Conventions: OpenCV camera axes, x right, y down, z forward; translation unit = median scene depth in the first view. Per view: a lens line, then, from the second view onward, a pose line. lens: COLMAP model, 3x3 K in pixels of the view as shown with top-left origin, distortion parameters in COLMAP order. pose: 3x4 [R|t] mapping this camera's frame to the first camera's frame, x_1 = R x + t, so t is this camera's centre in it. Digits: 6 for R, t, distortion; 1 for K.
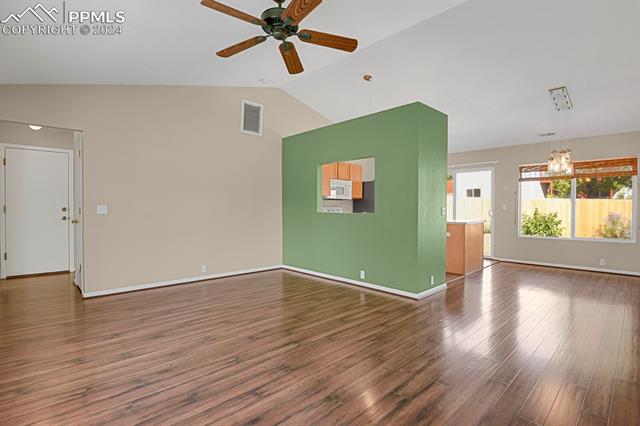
lens RADIAL K [[313.2, 0, 323.1], [0, 313.2, 214.5], [0, 0, 1]] dist [-0.027389, -0.001756]
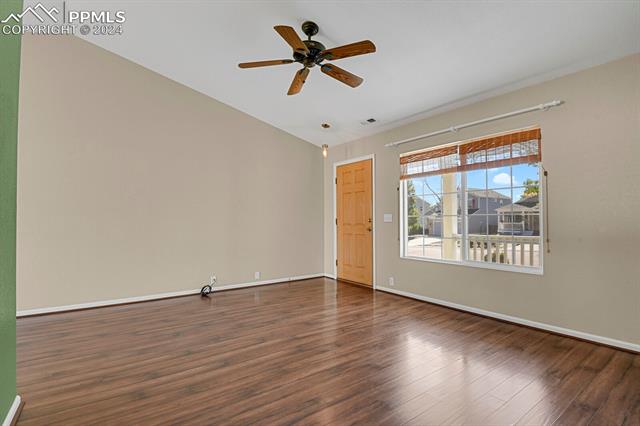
lens RADIAL K [[313.2, 0, 323.1], [0, 313.2, 214.5], [0, 0, 1]] dist [-0.027389, -0.001756]
pose [[-0.990758, 0.003223, 0.135603, -0.278529], [0.003967, 0.999979, 0.005214, -0.026461], [-0.135584, 0.005704, -0.990749, 1.732066]]
